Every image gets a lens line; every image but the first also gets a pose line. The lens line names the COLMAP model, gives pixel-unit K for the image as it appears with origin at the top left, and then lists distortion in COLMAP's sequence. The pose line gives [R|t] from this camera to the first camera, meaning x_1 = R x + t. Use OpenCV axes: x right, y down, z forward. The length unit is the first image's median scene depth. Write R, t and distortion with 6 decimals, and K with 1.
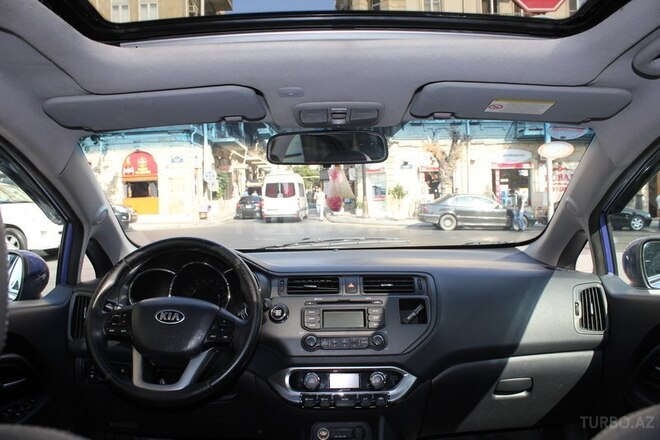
lens RADIAL K [[541.0, 0, 328.9], [0, 541.0, 232.7], [0, 0, 1]] dist [-0.157270, 0.112876]
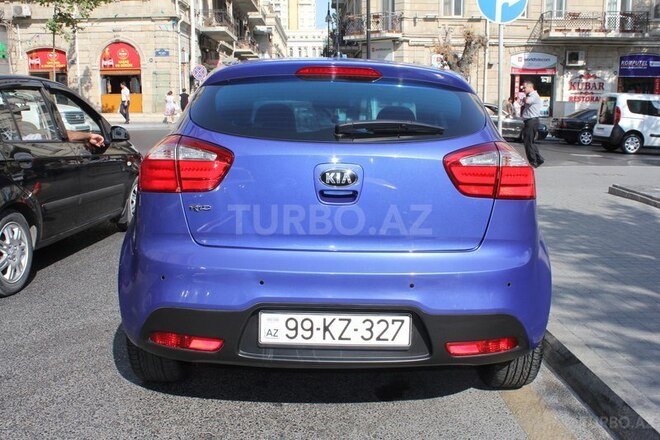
lens RADIAL K [[669.3, 0, 330.0], [0, 669.3, 220.0], [0, 0, 1]] dist [-0.120518, 0.137537]
pose [[0.999491, 0.031238, 0.006418, -0.002297], [-0.031780, 0.992373, 0.119102, 0.019669], [-0.002649, -0.119245, 0.992861, -1.417337]]
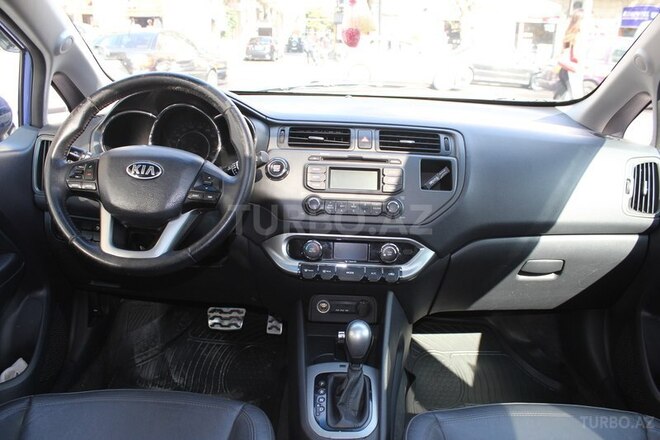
lens RADIAL K [[541.0, 0, 328.9], [0, 541.0, 232.7], [0, 0, 1]] dist [-0.157270, 0.112876]
pose [[0.998673, 0.051417, -0.002816, -0.004642], [-0.048669, 0.960341, 0.274547, 0.009706], [0.016821, -0.274046, 0.961570, 0.155249]]
